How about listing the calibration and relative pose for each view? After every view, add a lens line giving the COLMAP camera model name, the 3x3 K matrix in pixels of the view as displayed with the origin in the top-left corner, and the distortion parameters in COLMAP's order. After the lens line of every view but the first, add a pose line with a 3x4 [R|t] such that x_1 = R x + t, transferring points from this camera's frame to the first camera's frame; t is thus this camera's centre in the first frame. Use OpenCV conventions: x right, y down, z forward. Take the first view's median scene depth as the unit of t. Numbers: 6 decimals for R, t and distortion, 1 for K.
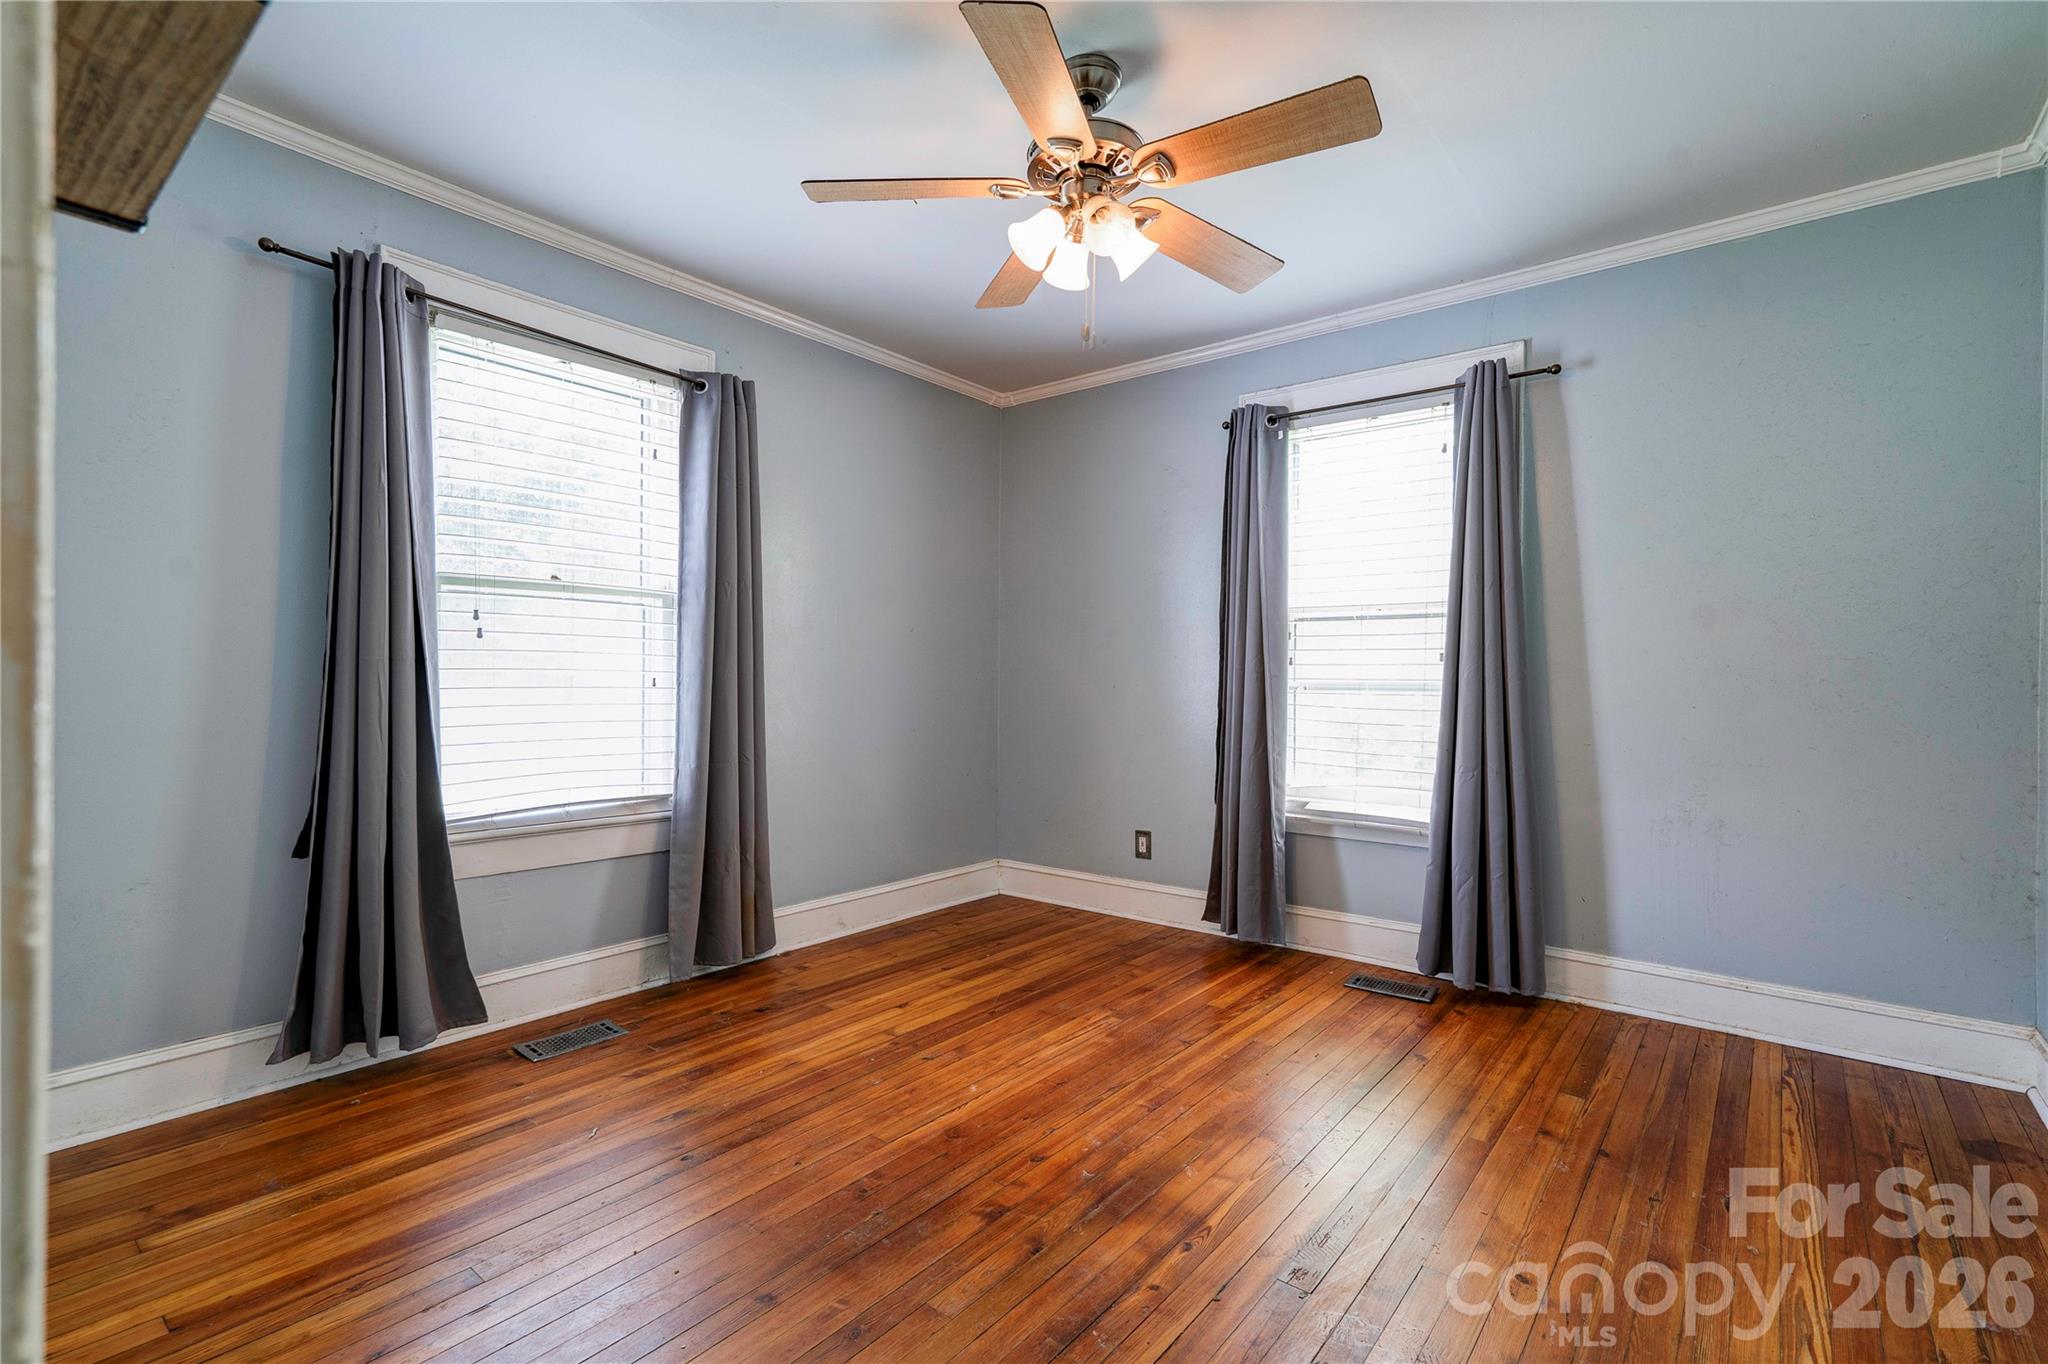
lens RADIAL K [[940.1, 0, 1016.1], [0, 940.1, 676.5], [0, 0, 1]] dist [-0.008595, 0.016277]
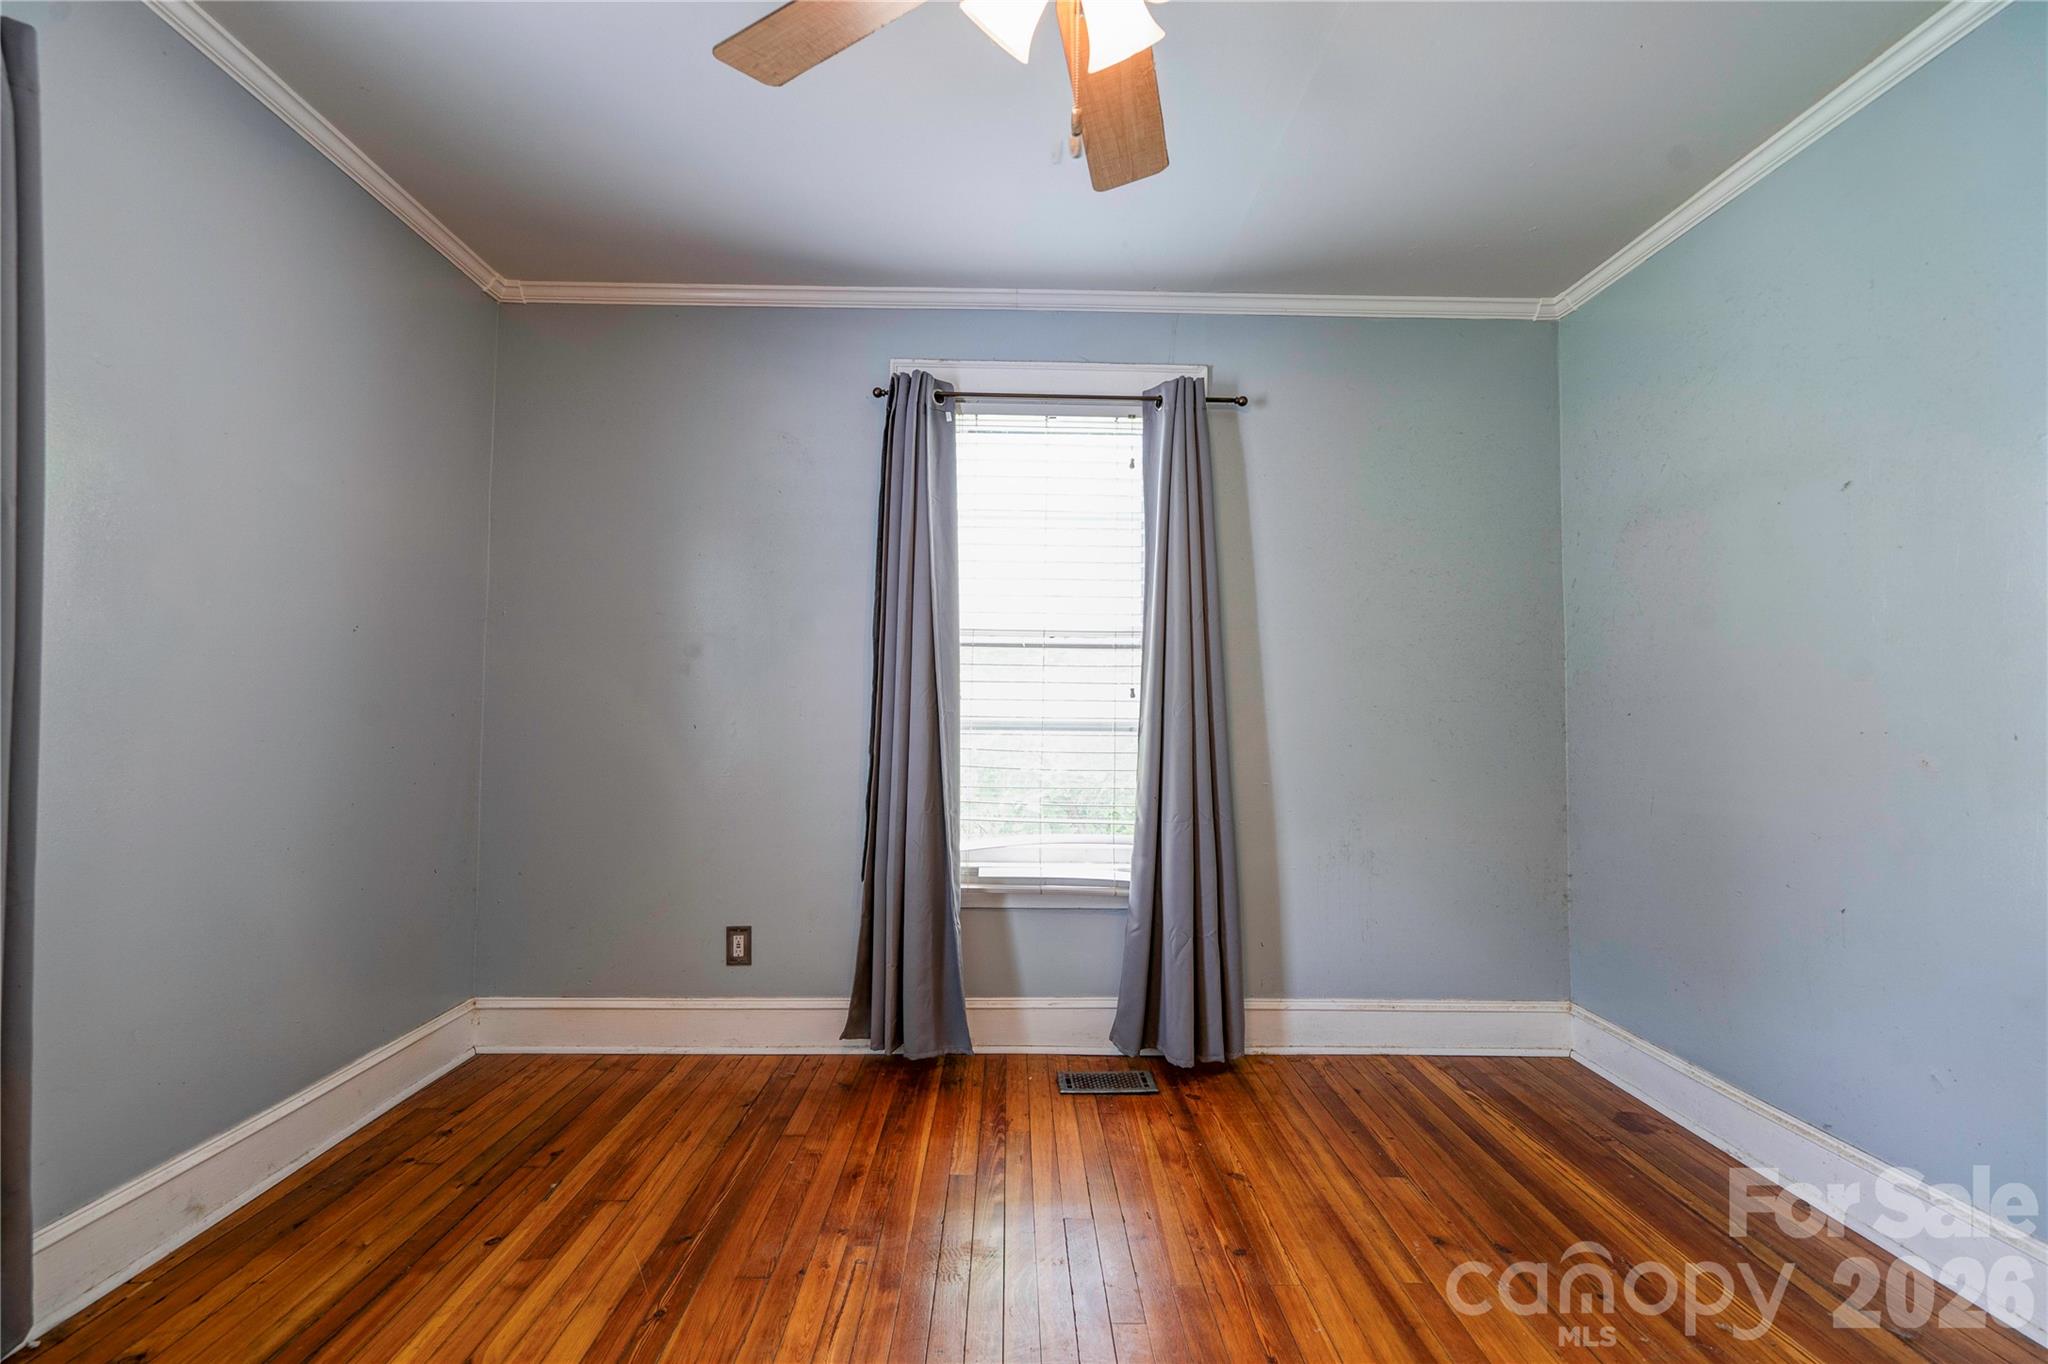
lens RADIAL K [[940.1, 0, 1016.1], [0, 940.1, 676.5], [0, 0, 1]] dist [-0.008595, 0.016277]
pose [[0.767705, 0.026641, 0.640249, -0.207922], [-0.006395, 0.999404, -0.033917, -0.005644], [-0.640771, 0.021944, 0.767418, 0.377594]]
